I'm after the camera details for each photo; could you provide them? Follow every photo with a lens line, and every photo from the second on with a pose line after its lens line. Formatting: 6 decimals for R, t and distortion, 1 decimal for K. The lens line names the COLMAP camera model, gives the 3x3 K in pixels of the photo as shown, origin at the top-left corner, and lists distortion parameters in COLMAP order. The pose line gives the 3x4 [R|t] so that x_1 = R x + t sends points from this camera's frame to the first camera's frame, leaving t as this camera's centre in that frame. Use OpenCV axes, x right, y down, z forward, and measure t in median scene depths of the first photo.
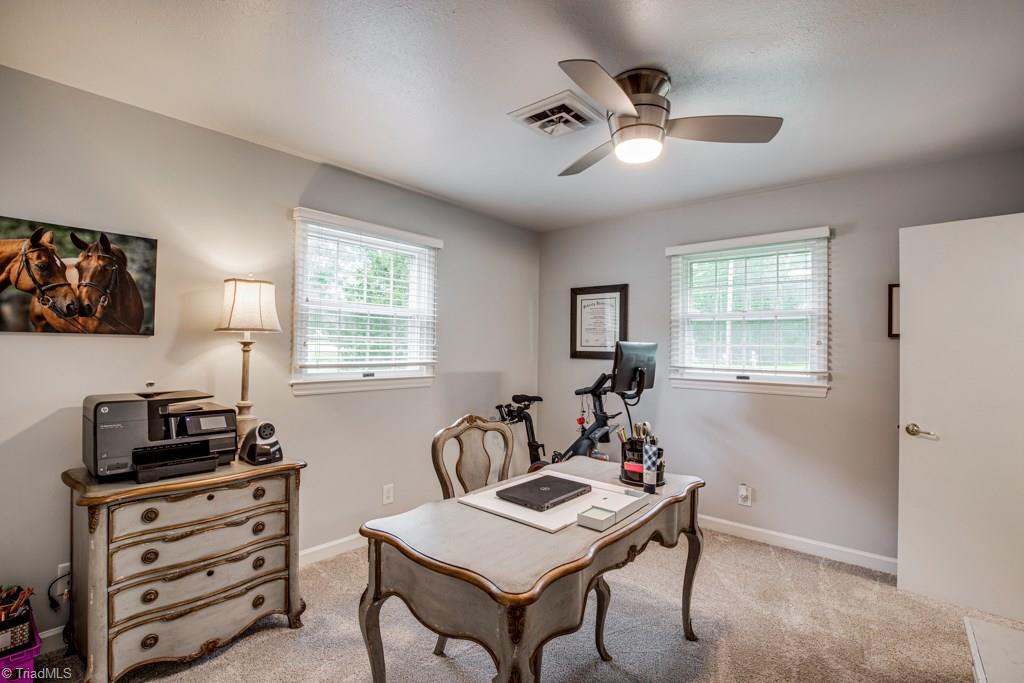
lens RADIAL K [[472.1, 0, 518.8], [0, 472.1, 344.7], [0, 0, 1]] dist [-0.004196, -0.000408]
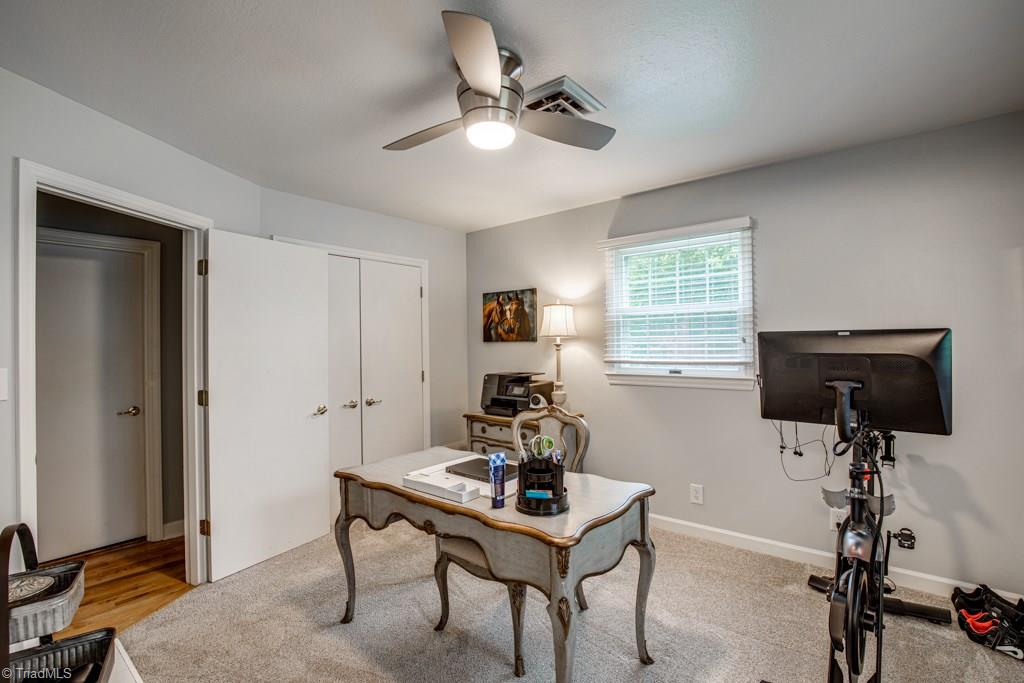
lens RADIAL K [[472.1, 0, 517.9], [0, 472.1, 344.6], [0, 0, 1]] dist [-0.004196, -0.000408]
pose [[0.022238, -0.013153, -0.999666, 1.086385], [0.017005, 0.999774, -0.012776, 0.015197], [0.999608, -0.016715, 0.022456, 0.935152]]
